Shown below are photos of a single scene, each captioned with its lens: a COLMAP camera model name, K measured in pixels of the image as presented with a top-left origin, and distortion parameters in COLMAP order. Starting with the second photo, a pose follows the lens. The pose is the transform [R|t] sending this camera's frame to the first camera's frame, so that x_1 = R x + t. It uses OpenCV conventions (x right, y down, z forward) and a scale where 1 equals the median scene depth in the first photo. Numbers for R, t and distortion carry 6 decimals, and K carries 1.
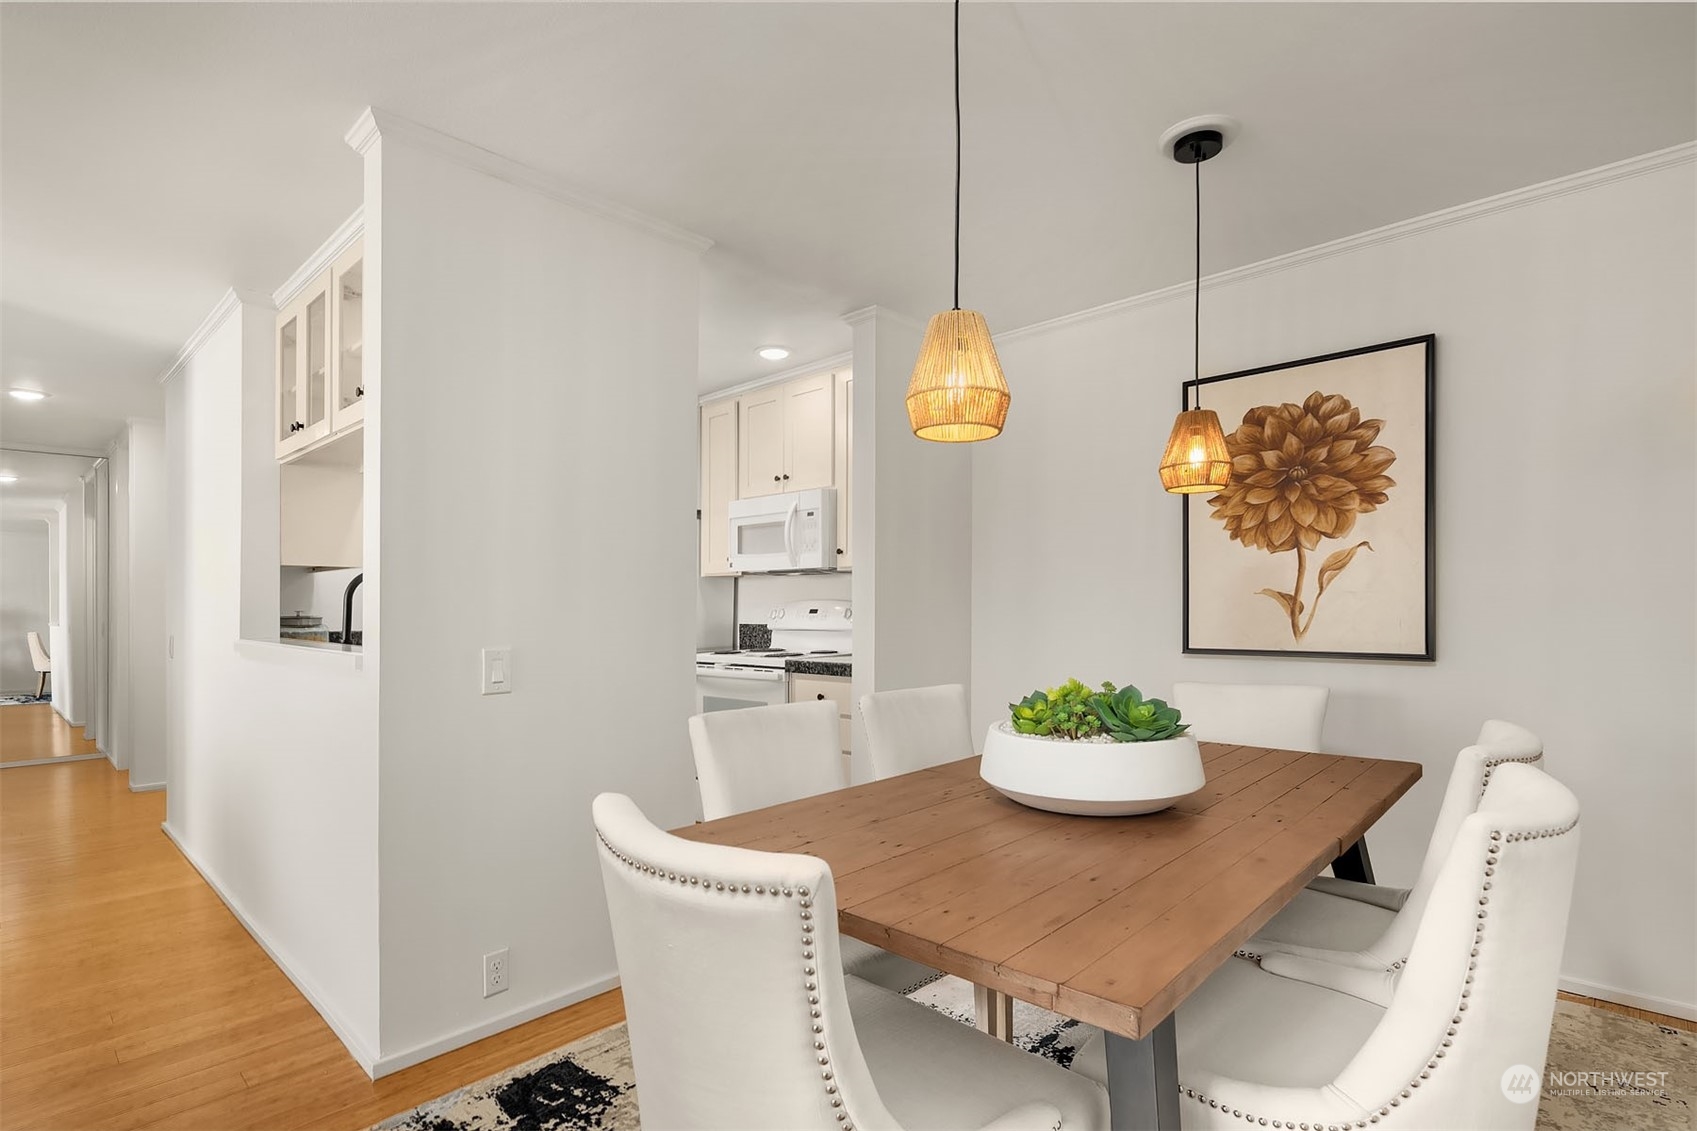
lens RADIAL K [[821.1, 0, 850.0], [0, 821.1, 607.3], [0, 0, 1]] dist [0.000113, -0.000115]
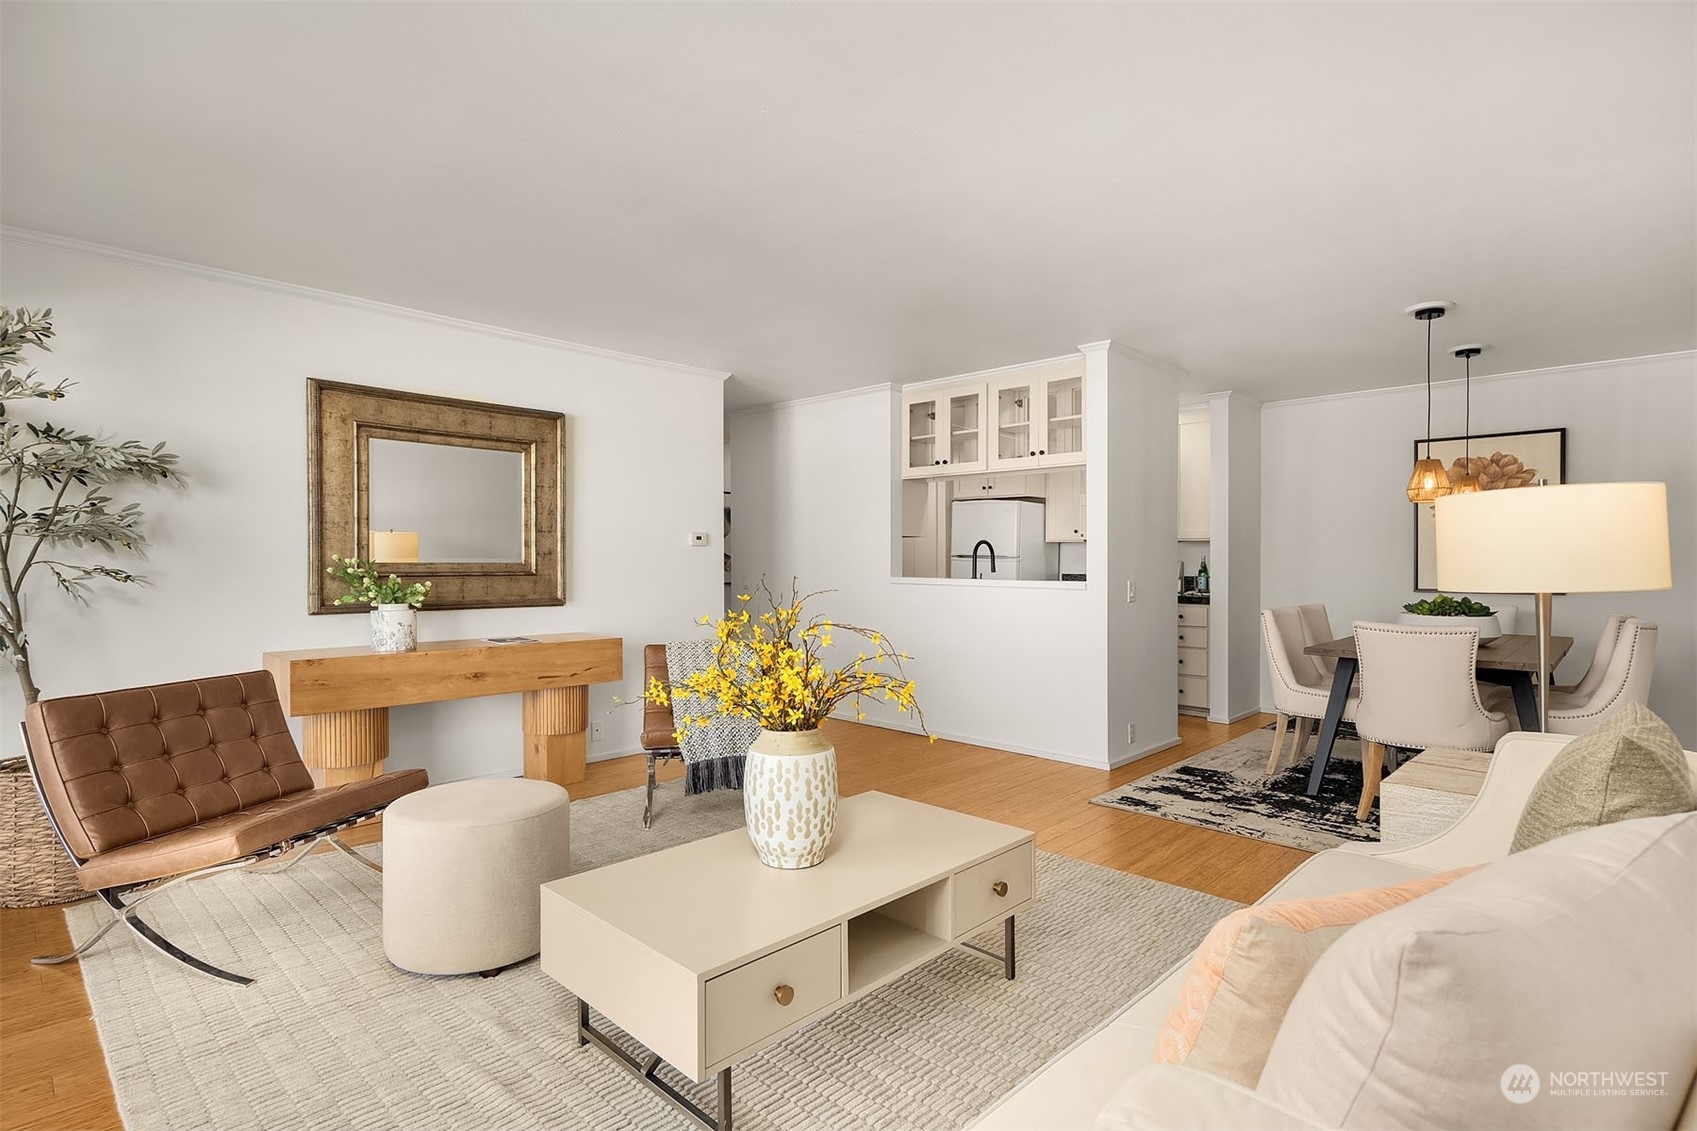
lens RADIAL K [[829.5, 0, 859.8], [0, 829.5, 566.4], [0, 0, 1]] dist [-0.000334, -0.000601]
pose [[0.999887, 0.011517, -0.009660, -0.864048], [-0.011465, 0.999919, 0.005457, 0.005932], [0.009722, -0.005346, 0.999938, -0.906208]]
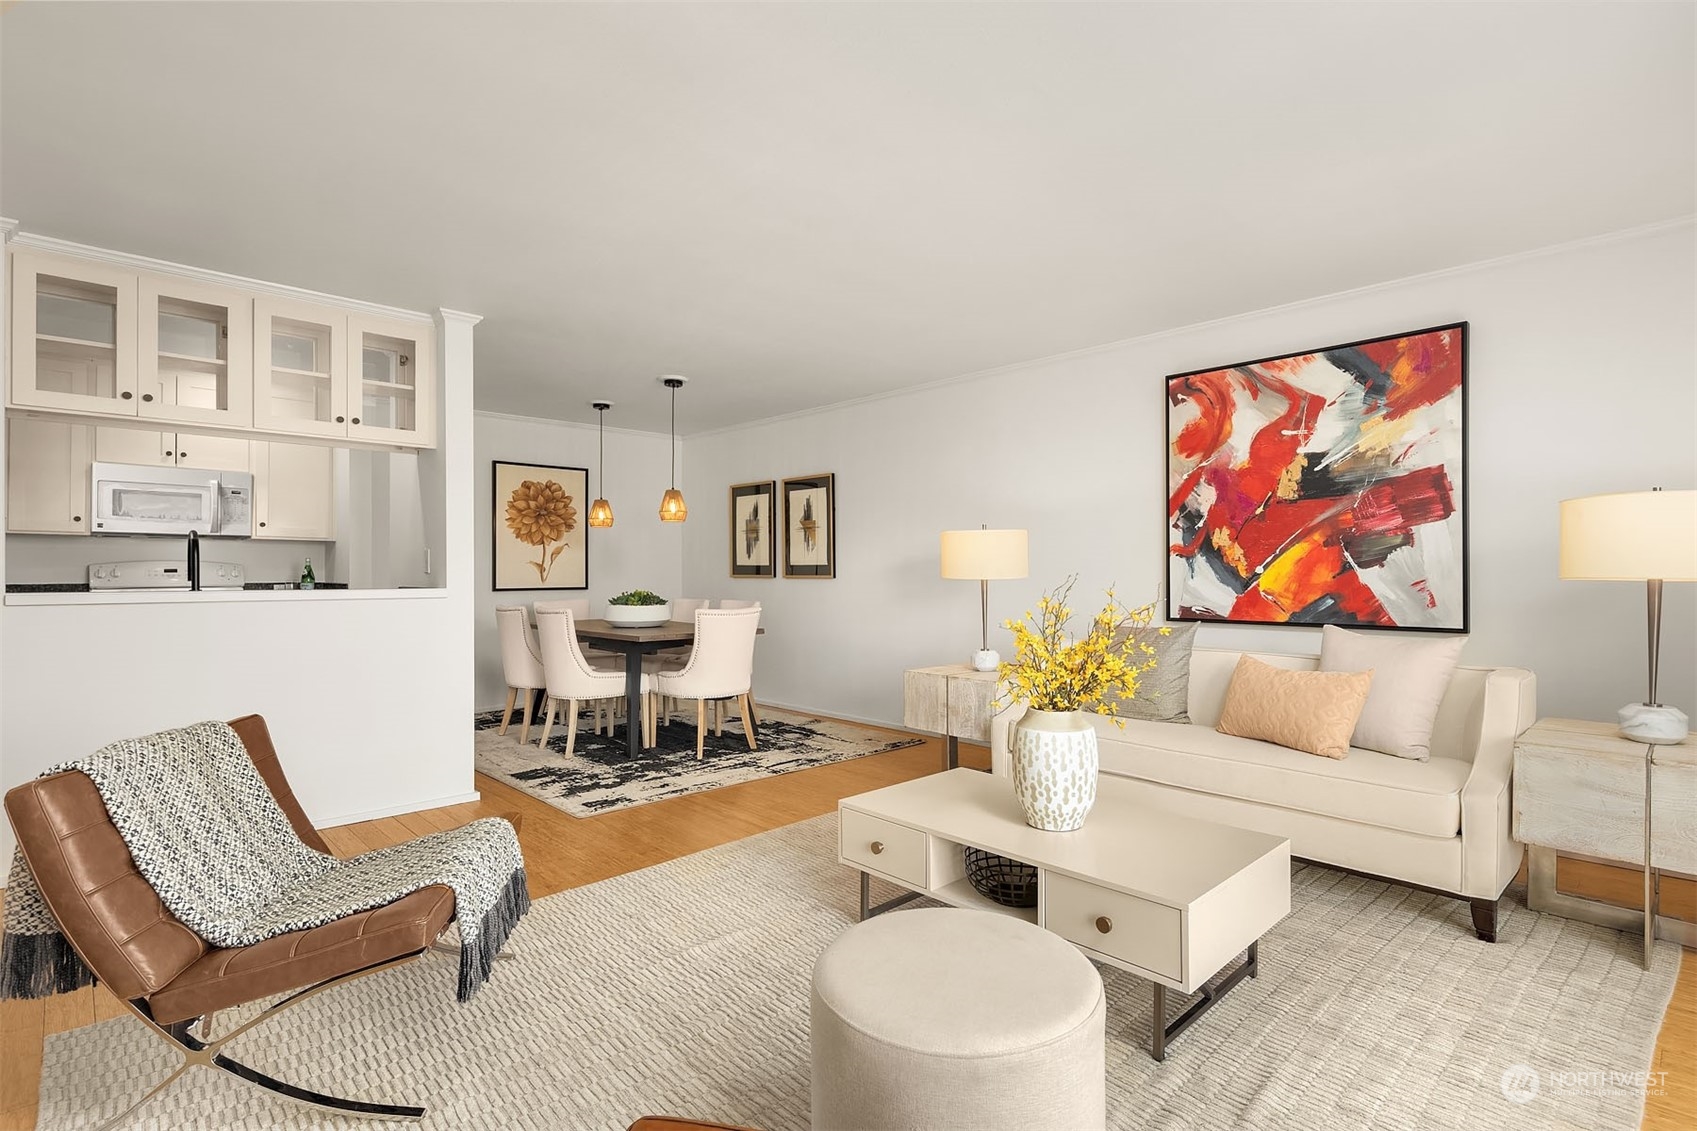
lens RADIAL K [[815.6, 0, 856.3], [0, 815.6, 573.1], [0, 0, 1]] dist [-0.001340, -0.000223]
pose [[0.056055, 0.003432, 0.998422, -1.750822], [0.000089, 0.999994, -0.003442, 0.019139], [-0.998428, 0.000281, 0.056055, -0.032926]]
